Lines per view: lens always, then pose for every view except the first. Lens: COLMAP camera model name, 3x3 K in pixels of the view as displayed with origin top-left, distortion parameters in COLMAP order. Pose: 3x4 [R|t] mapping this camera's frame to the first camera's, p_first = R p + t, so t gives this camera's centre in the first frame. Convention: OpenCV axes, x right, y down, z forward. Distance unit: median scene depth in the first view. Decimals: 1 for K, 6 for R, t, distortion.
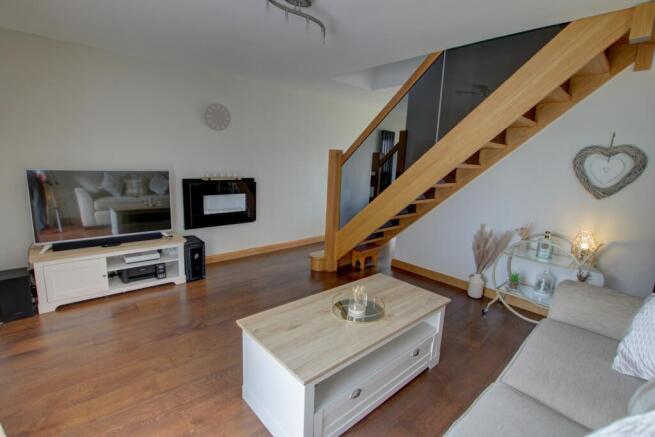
lens RADIAL K [[306.3, 0, 330.8], [0, 306.3, 216.3], [0, 0, 1]] dist [-0.027817, 0.000420]
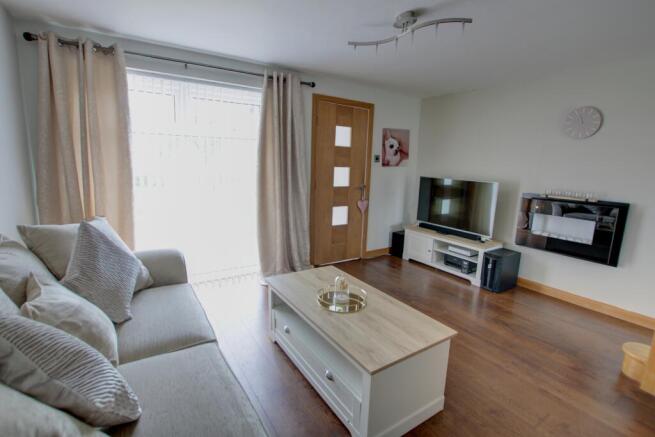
lens RADIAL K [[306.3, 0, 330.8], [0, 306.3, 216.3], [0, 0, 1]] dist [-0.027817, 0.000420]
pose [[-0.154546, 0.122474, -0.980365, 0.672749], [-0.214640, 0.964425, 0.154319, -0.079704], [0.964388, 0.234275, -0.122761, 0.629394]]
